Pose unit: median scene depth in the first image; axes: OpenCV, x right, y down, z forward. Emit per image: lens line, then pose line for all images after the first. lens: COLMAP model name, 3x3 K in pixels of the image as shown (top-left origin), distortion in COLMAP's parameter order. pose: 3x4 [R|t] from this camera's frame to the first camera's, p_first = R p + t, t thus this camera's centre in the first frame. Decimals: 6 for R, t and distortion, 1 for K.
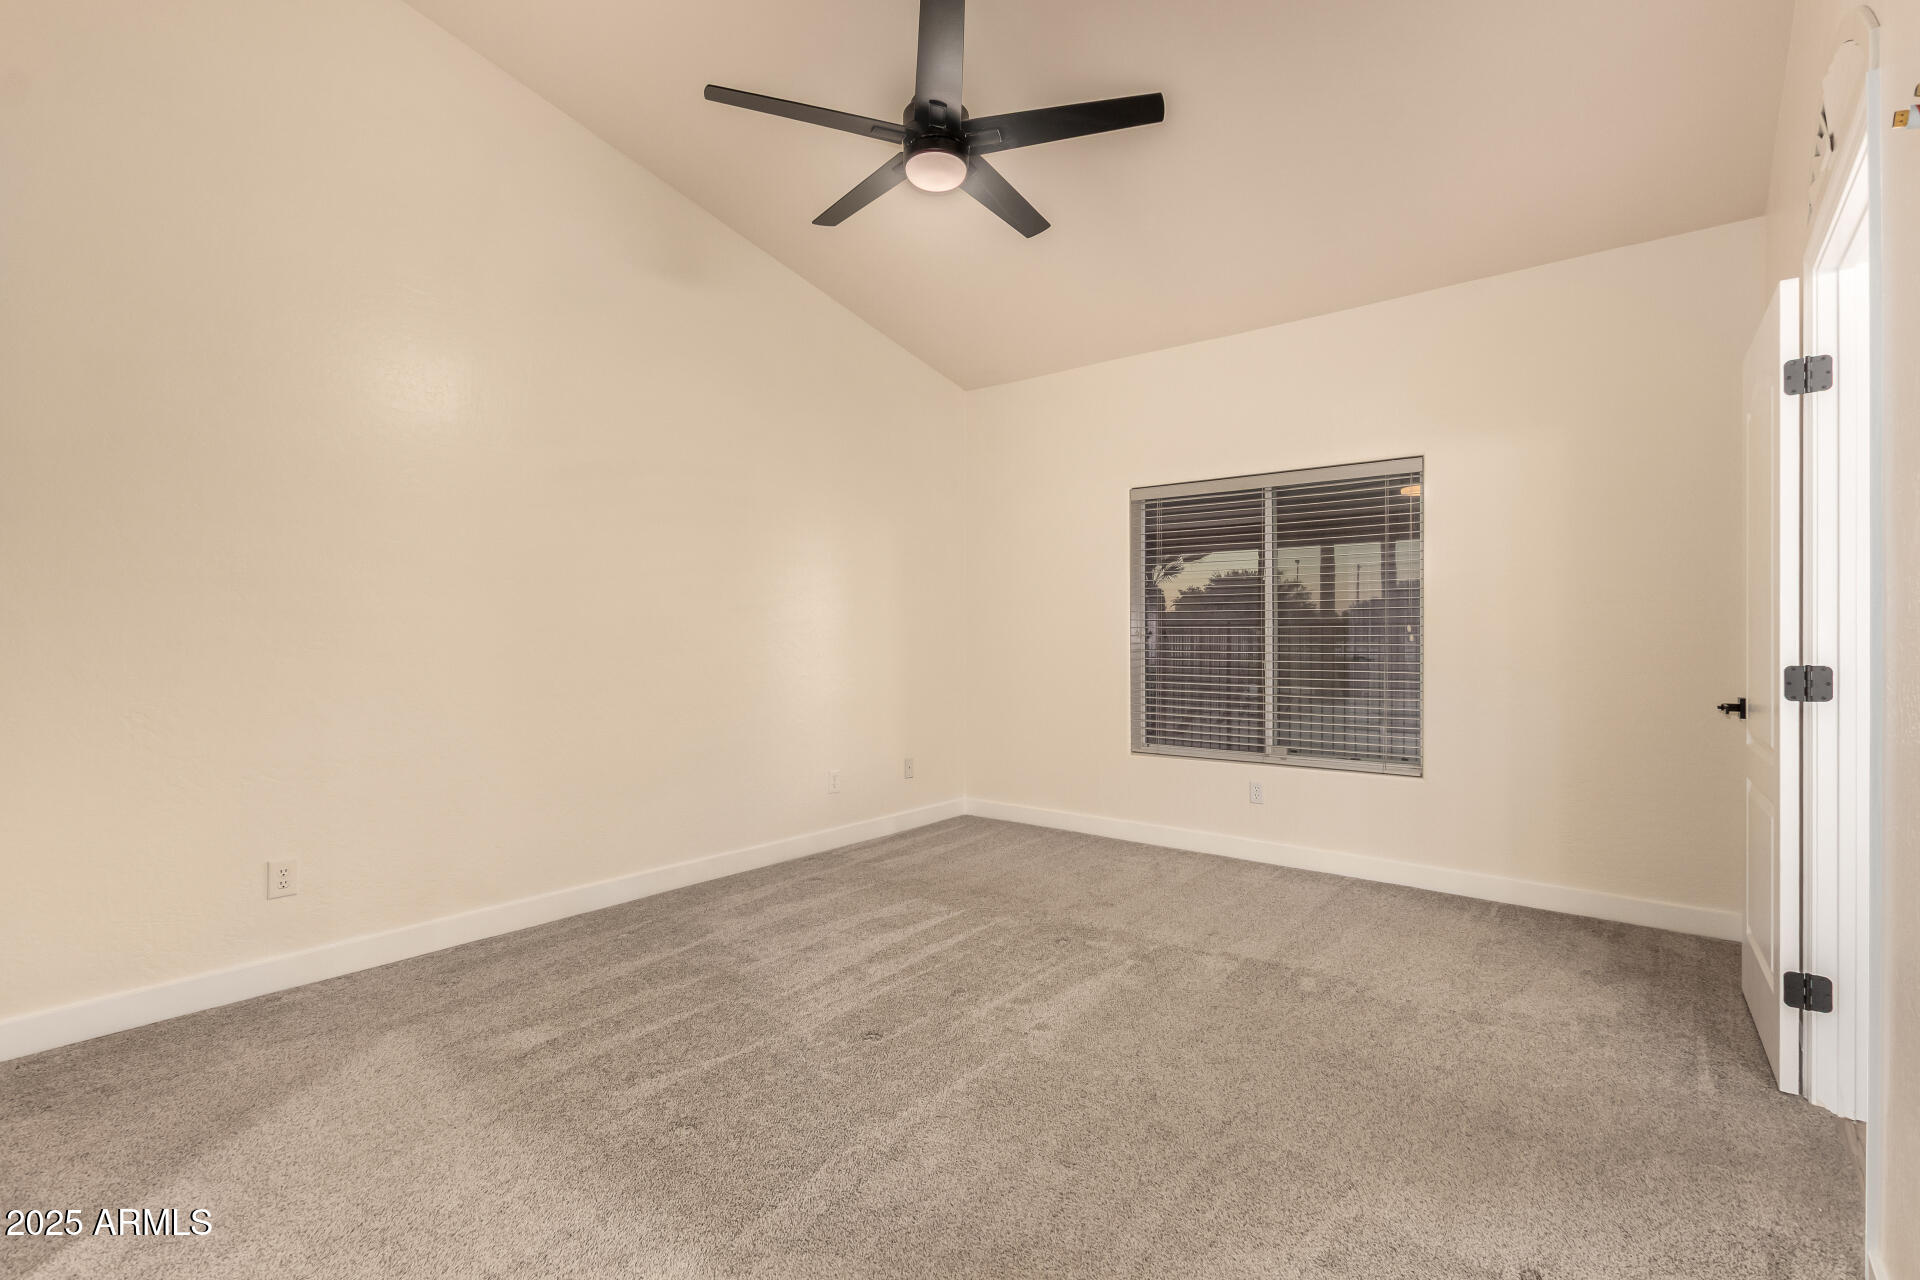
lens RADIAL K [[879.9, 0, 962.7], [0, 879.9, 635.7], [0, 0, 1]] dist [0.003059, 0.000253]
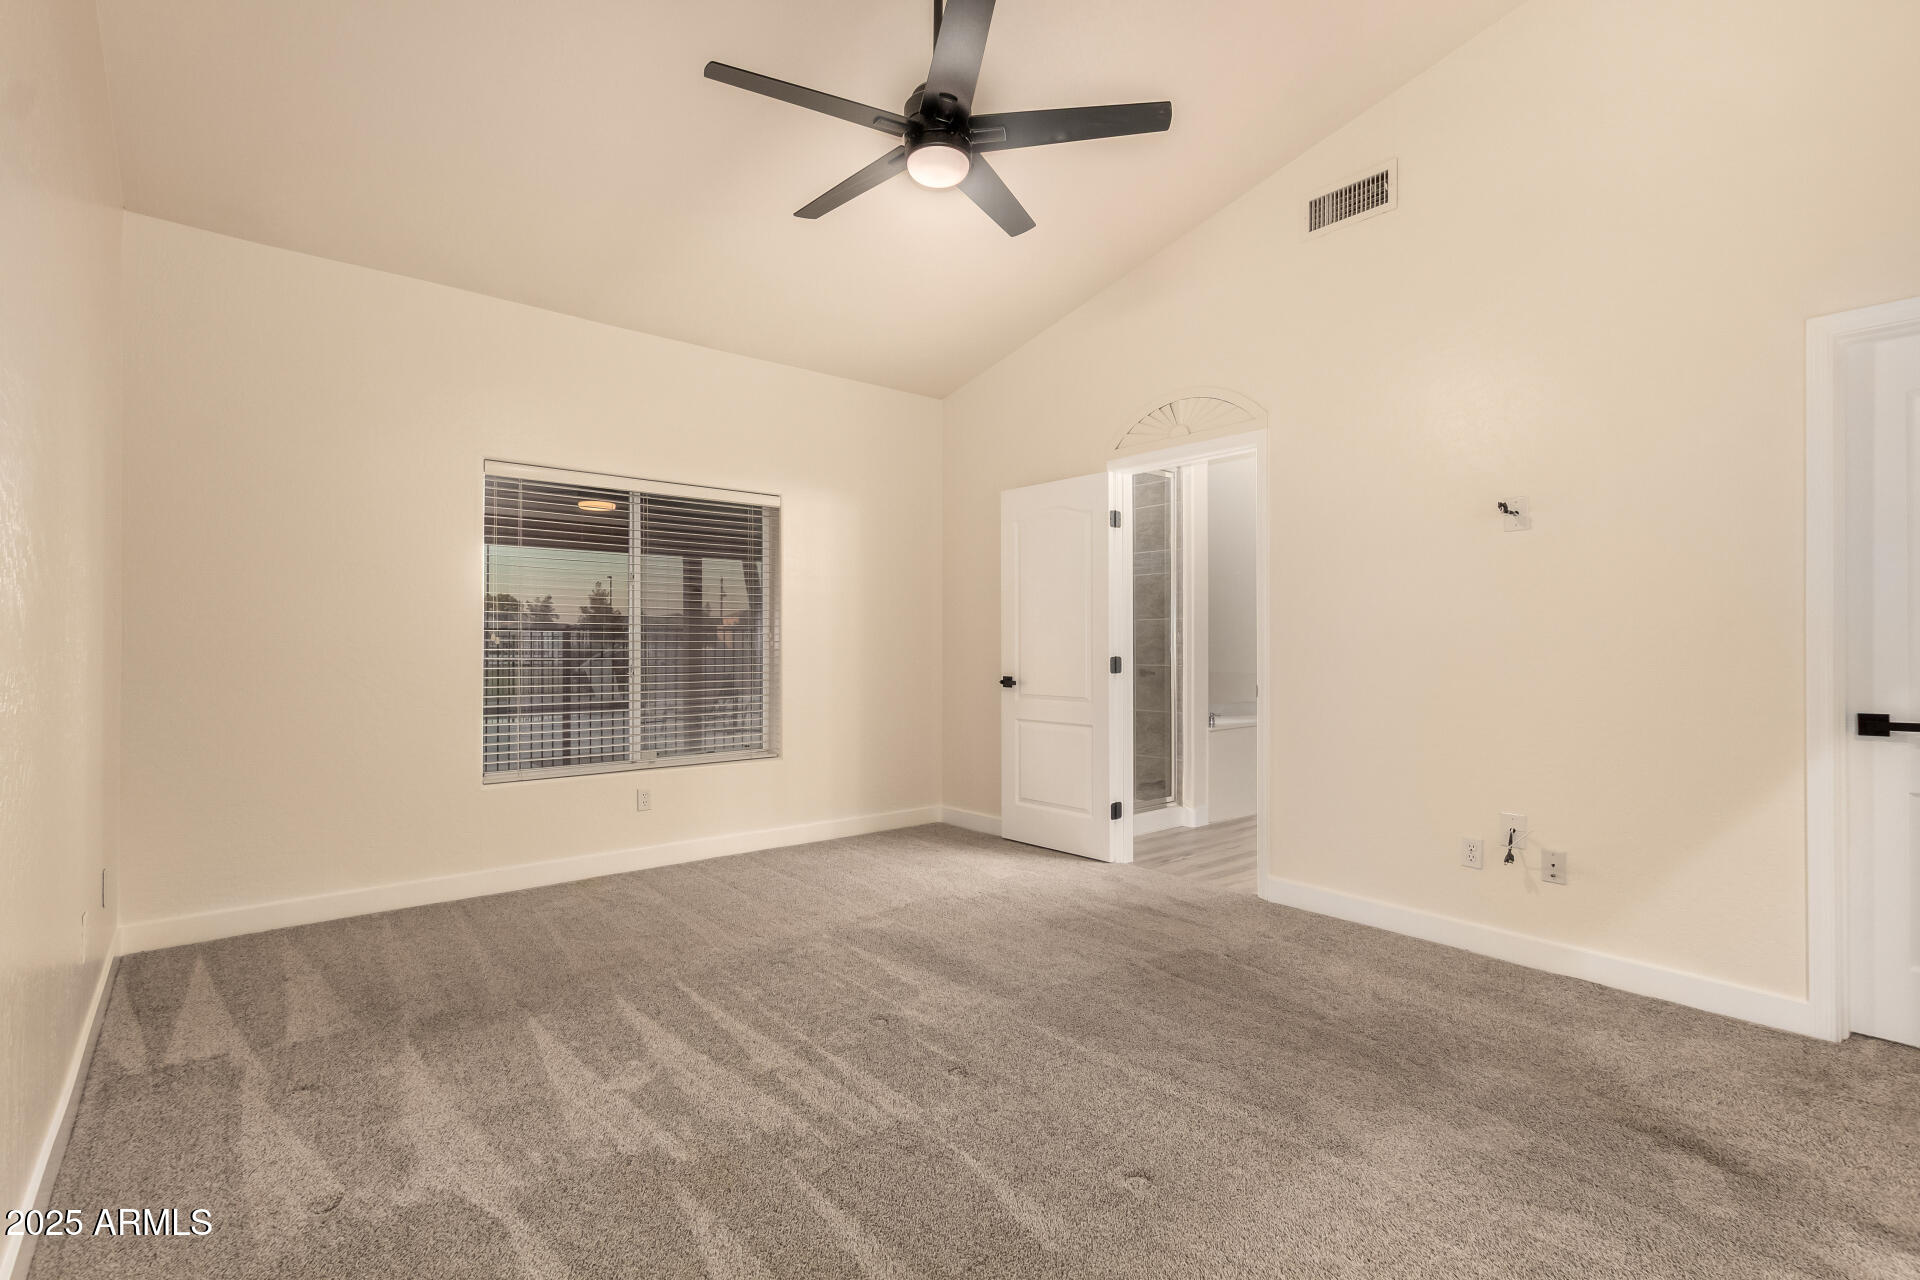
lens RADIAL K [[879.9, 0, 962.8], [0, 879.9, 644.9], [0, 0, 1]] dist [0.003059, 0.000253]
pose [[0.192416, -0.002803, 0.981309, -0.590952], [-0.004128, 0.999985, 0.003665, -0.001232], [-0.981305, -0.004756, 0.192402, 0.473438]]
